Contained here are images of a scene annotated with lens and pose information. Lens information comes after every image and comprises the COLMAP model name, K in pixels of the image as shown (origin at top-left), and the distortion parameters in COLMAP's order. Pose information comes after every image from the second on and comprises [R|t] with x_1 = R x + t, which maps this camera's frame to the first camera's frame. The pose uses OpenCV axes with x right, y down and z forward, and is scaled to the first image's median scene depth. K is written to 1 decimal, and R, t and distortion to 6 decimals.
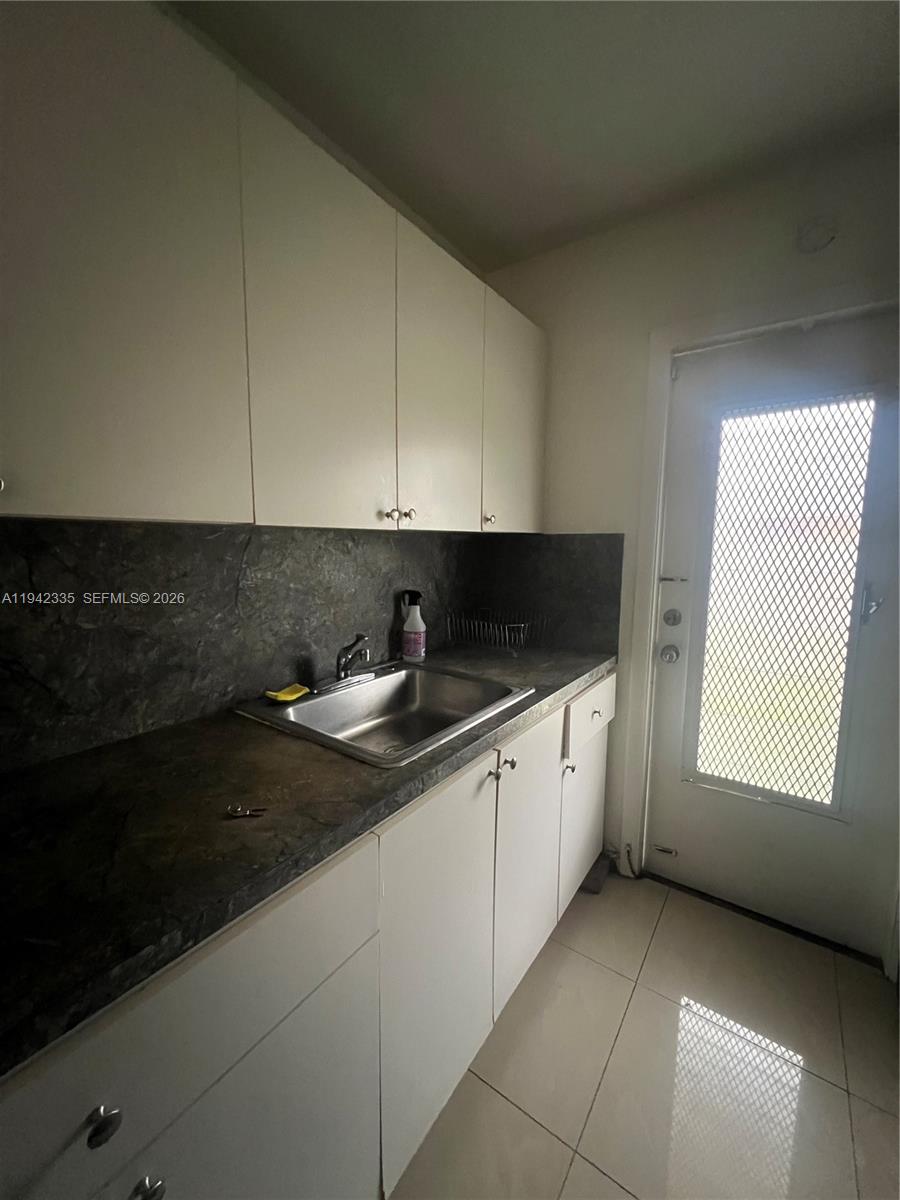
lens RADIAL K [[478.9, 0, 450.0], [0, 478.9, 600.0], [0, 0, 1]] dist [0.000977, 0.000000]
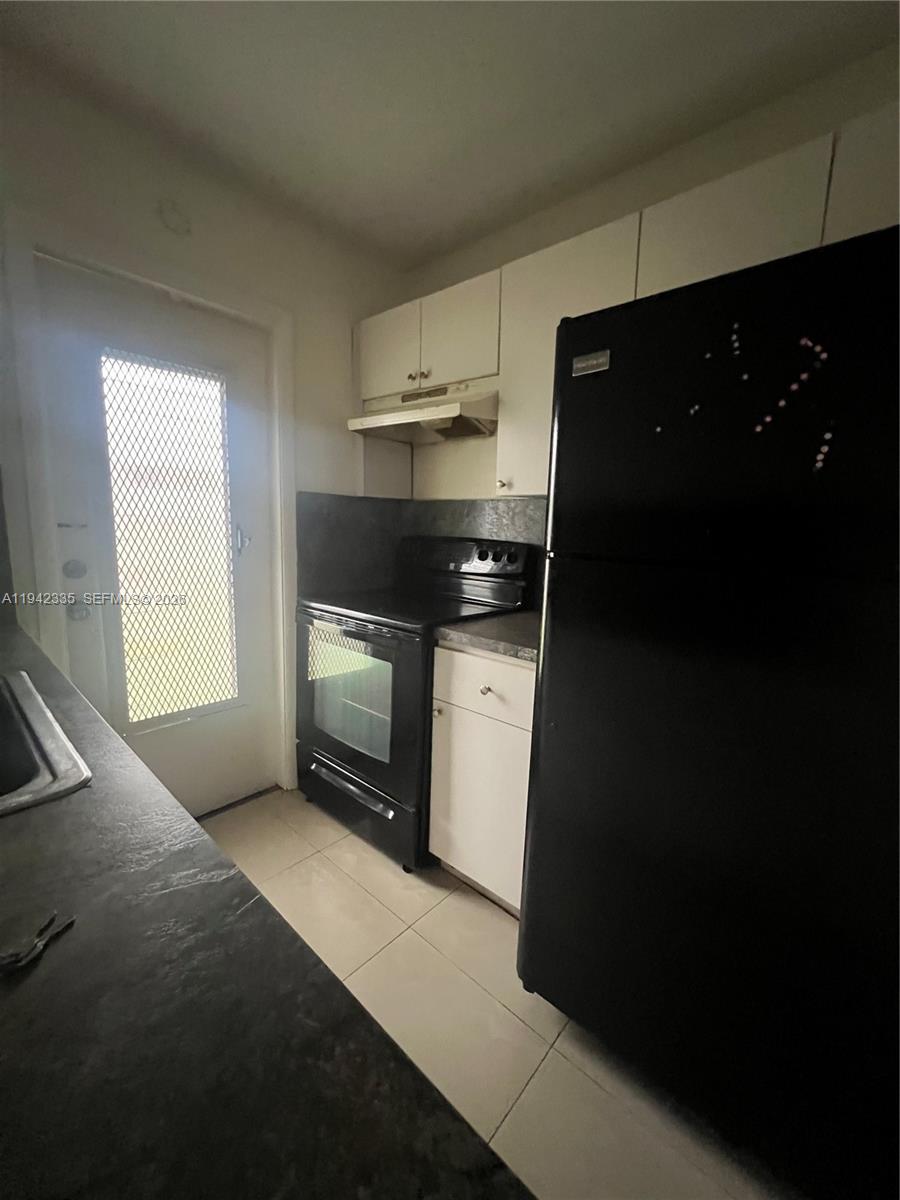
lens RADIAL K [[481.7, 0, 450.0], [0, 481.7, 600.0], [0, 0, 1]] dist [-0.001835, -0.000261]
pose [[0.115973, -0.151638, 0.981609, -0.340981], [0.090215, 0.985801, 0.141627, 0.029635], [-0.989147, 0.072131, 0.128006, 0.213033]]
